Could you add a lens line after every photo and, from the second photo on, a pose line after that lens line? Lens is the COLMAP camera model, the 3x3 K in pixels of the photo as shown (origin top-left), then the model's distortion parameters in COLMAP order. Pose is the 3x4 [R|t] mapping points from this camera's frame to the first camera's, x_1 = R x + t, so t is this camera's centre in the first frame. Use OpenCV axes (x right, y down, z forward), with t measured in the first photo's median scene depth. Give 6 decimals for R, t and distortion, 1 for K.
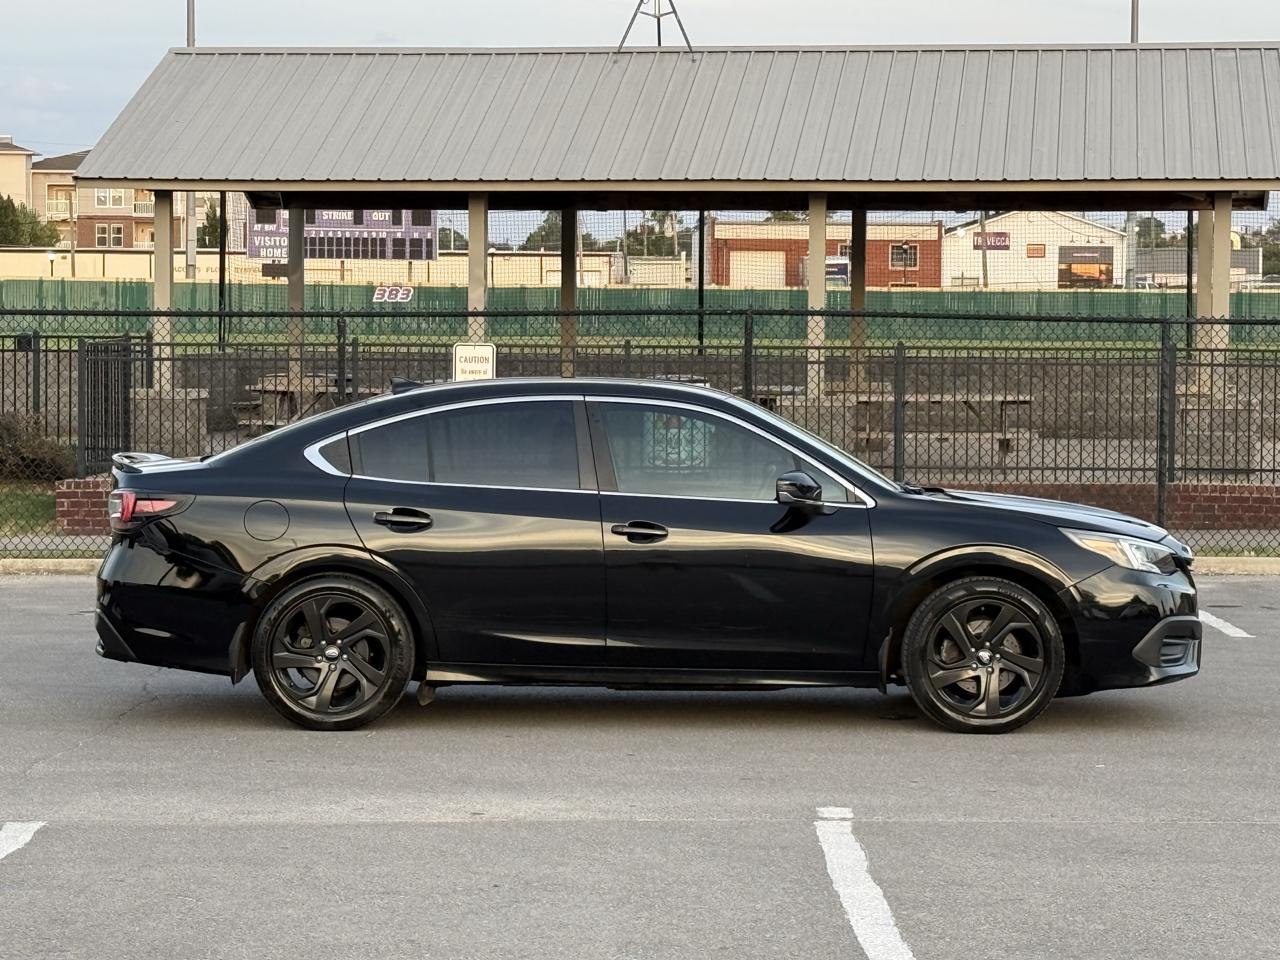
lens RADIAL K [[4100.3, 0, 640.0], [0, 4100.3, 480.0], [0, 0, 1]] dist [0.178728, 1.630548]
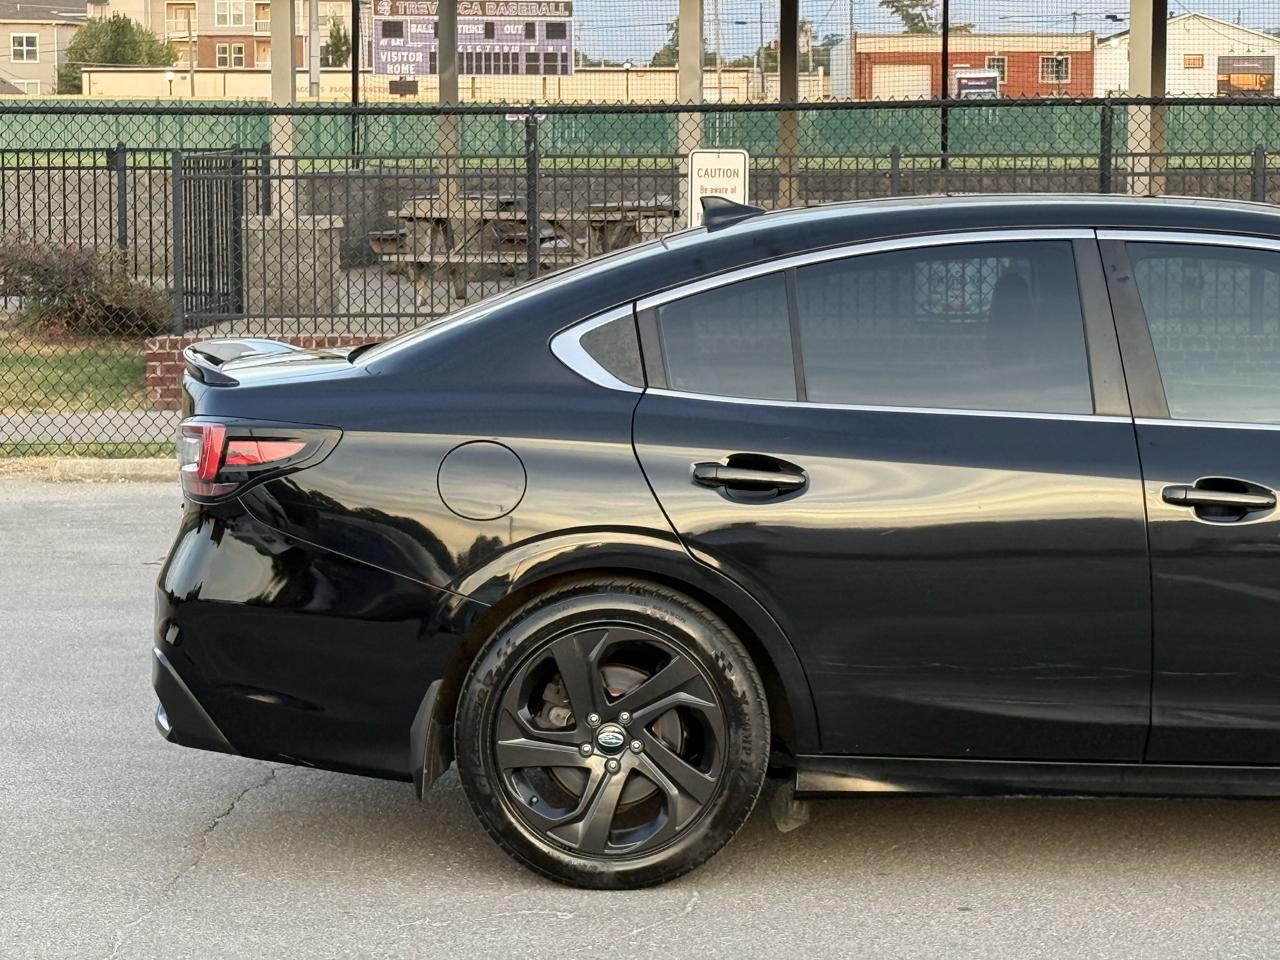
lens RADIAL K [[4100.3, 0, 640.0], [0, 4100.3, 480.0], [0, 0, 1]] dist [0.178728, 1.630548]
pose [[0.999524, -0.005191, -0.030400, -0.028021], [0.006504, 0.999042, 0.043279, -0.006058], [0.030147, -0.043456, 0.998600, 0.247035]]
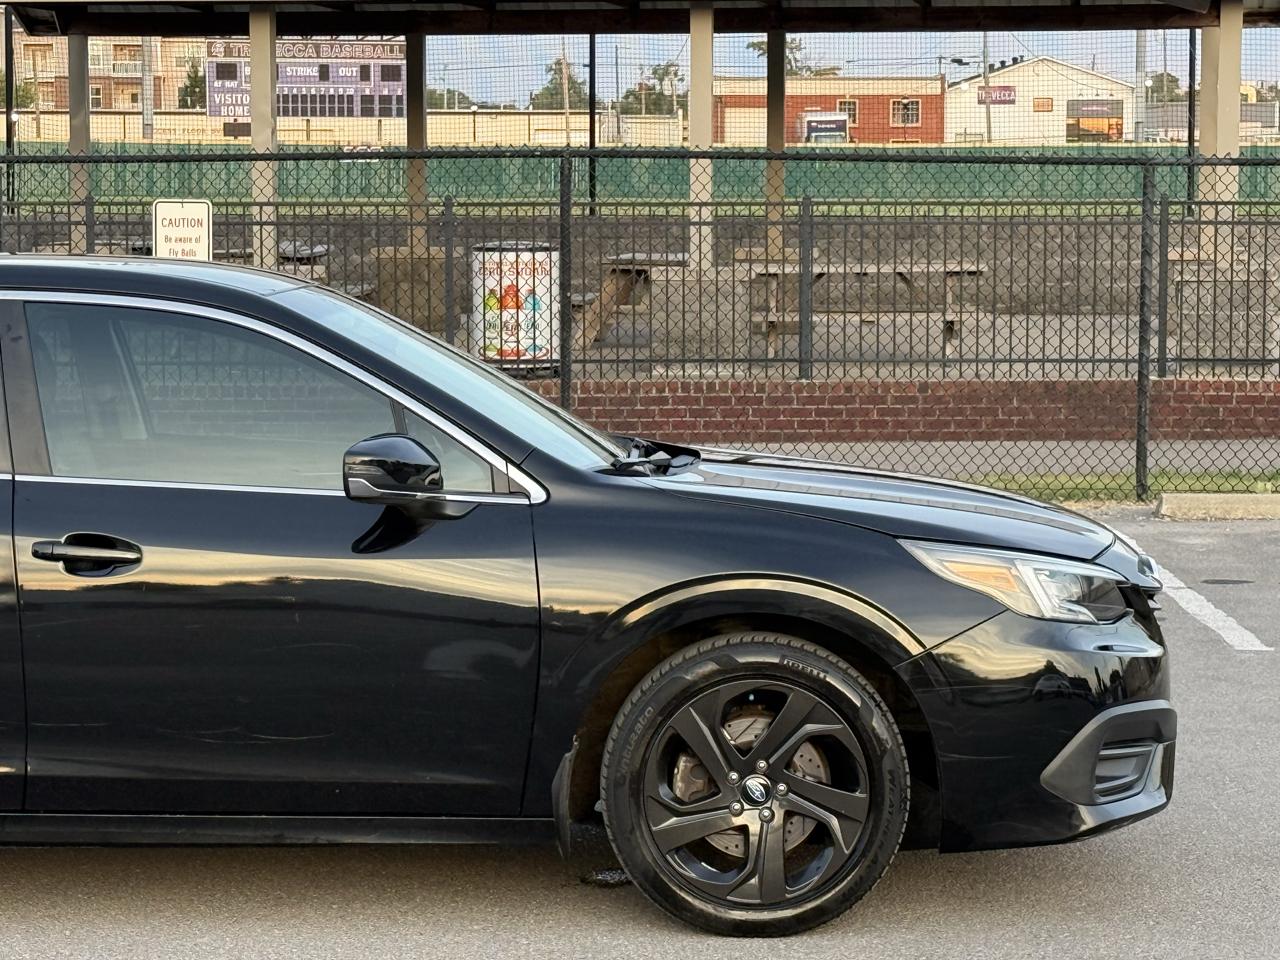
lens RADIAL K [[4100.3, 0, 640.0], [0, 4100.3, 480.0], [0, 0, 1]] dist [0.178728, 1.630548]
pose [[0.999968, -0.007023, -0.003722, 0.035826], [0.007144, 0.999413, 0.033514, -0.006809], [0.003484, -0.033539, 0.999431, 0.241889]]
